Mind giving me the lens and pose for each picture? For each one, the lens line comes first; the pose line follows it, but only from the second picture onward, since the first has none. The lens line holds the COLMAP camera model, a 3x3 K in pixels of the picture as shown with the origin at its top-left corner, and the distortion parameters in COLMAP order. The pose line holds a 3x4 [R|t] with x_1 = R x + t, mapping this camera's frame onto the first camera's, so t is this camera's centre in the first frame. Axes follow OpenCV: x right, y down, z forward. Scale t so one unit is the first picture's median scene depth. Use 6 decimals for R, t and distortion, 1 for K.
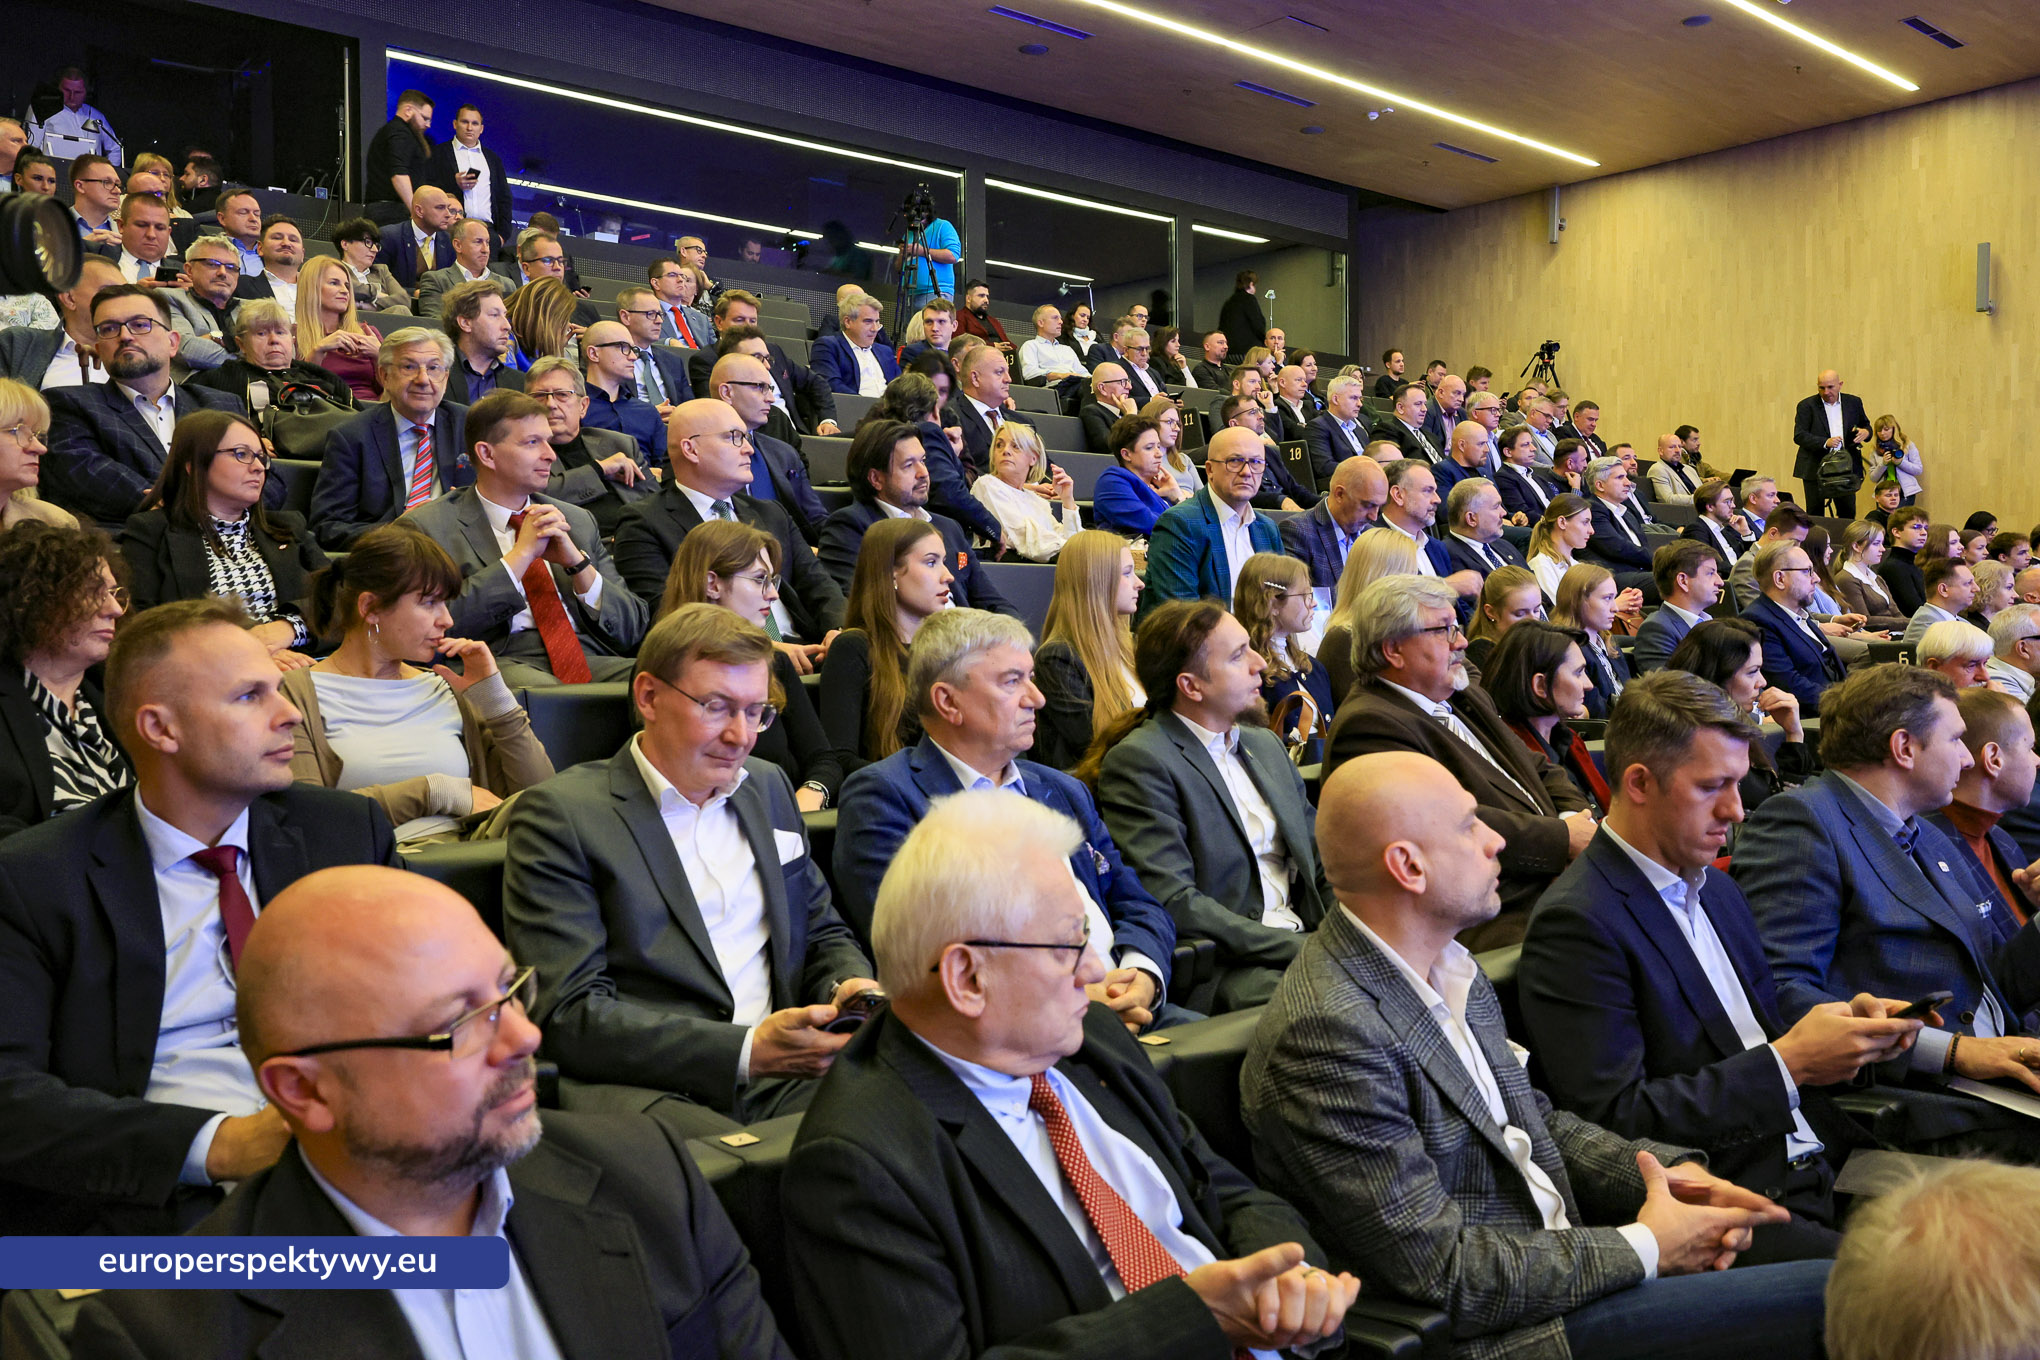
lens RADIAL K [[1656.2, 0, 1036.9], [0, 1656.2, 667.3], [0, 0, 1]] dist [-0.014119, 0.038473]
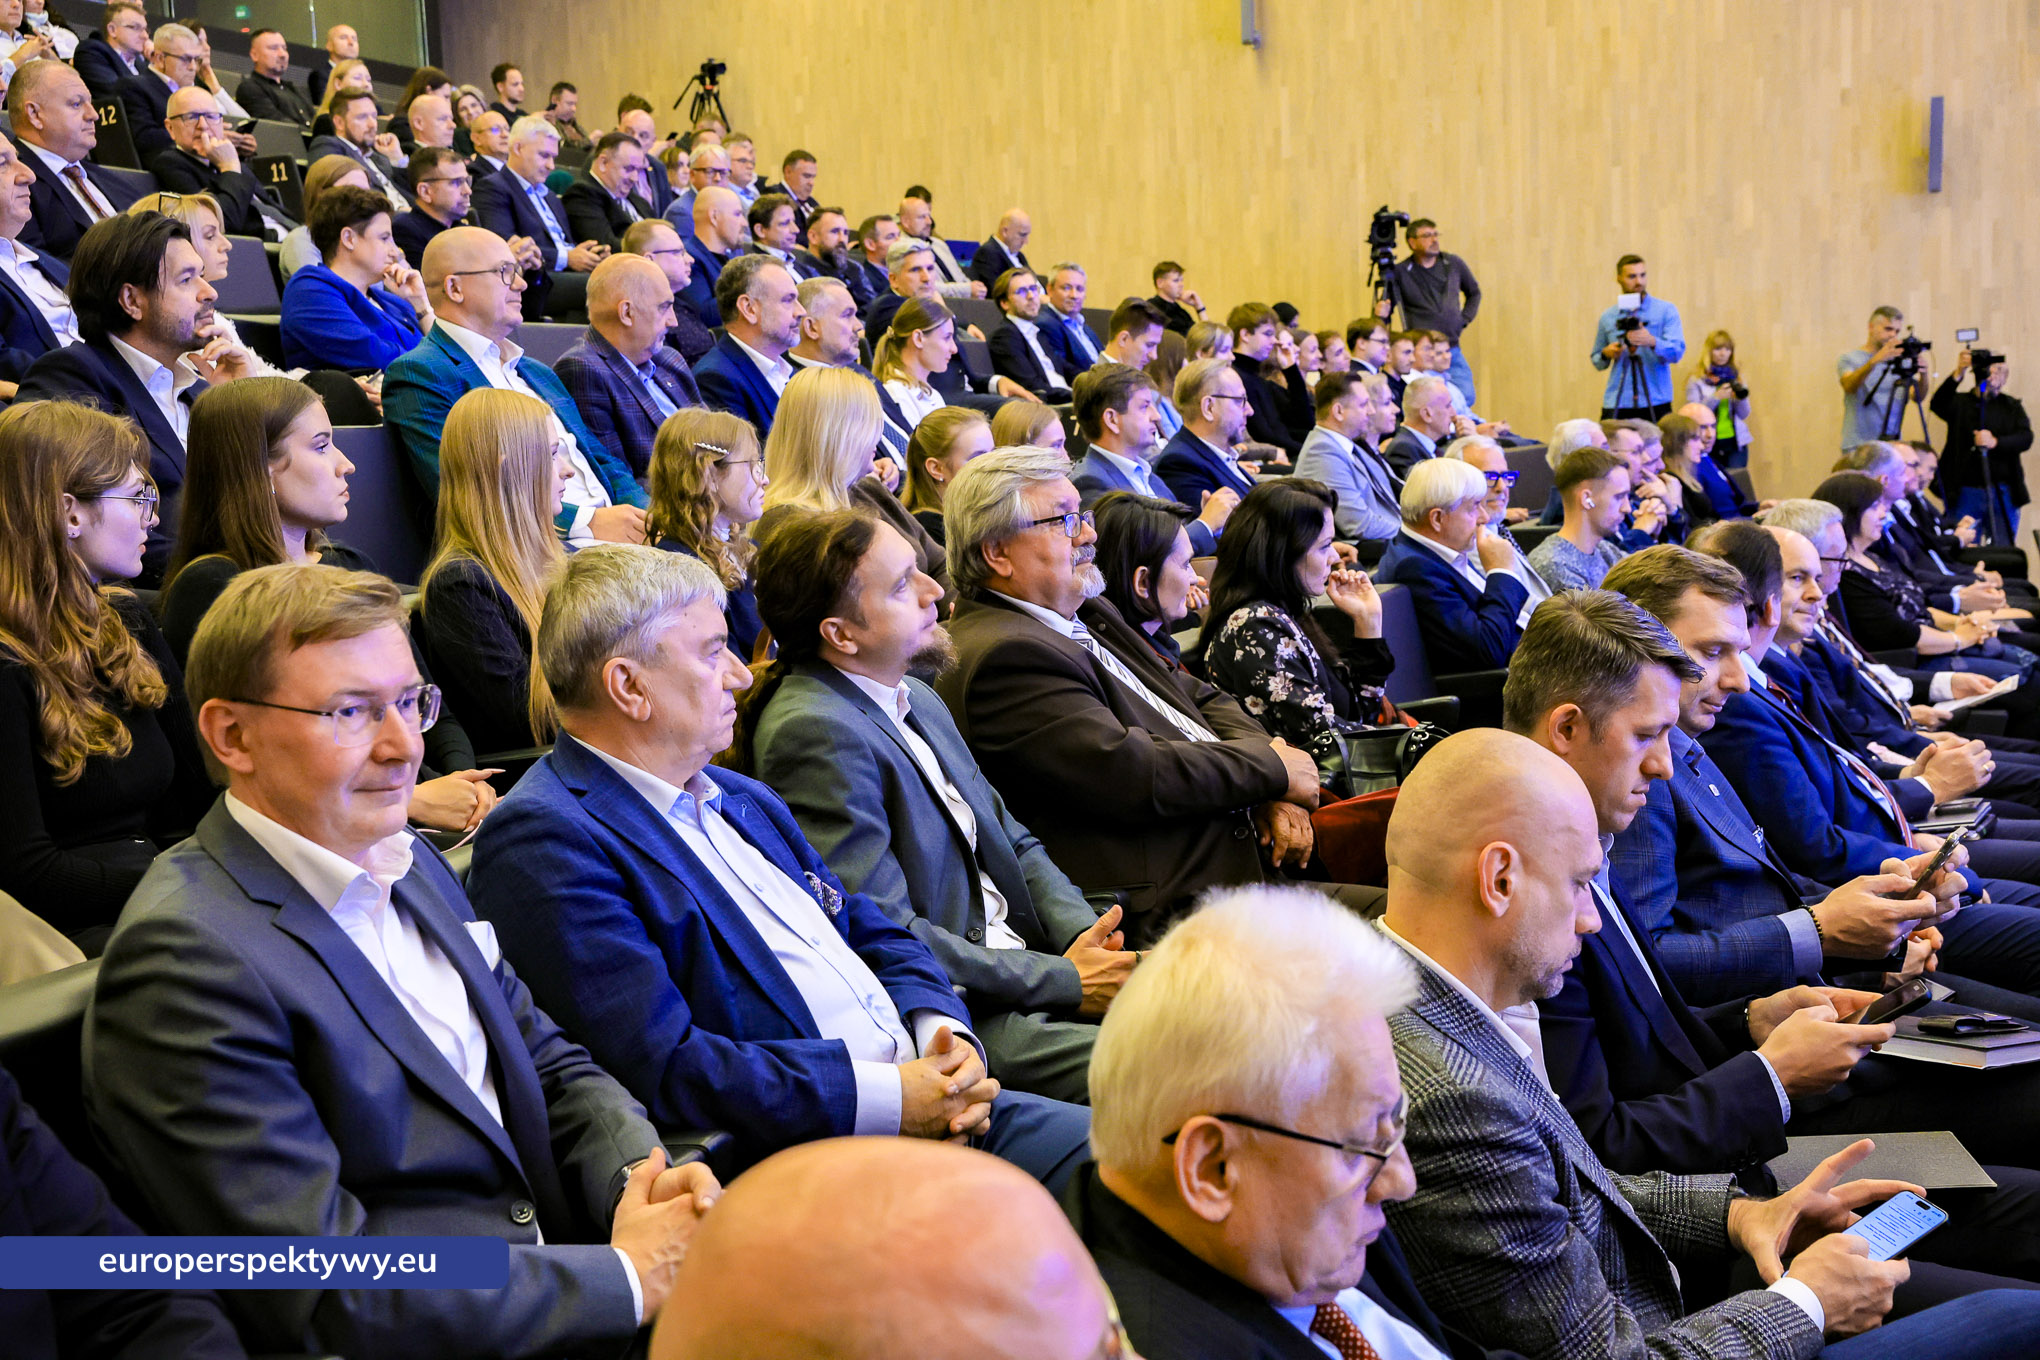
lens RADIAL K [[2392.0, 0, 960.0], [0, 2392.0, 628.8], [0, 0, 1]] dist [0.044386, 0.000000]
pose [[0.899699, -0.066968, 0.431344, -0.213111], [0.045994, 0.997205, 0.058886, -0.032592], [-0.434081, -0.033141, 0.900264, 0.056919]]
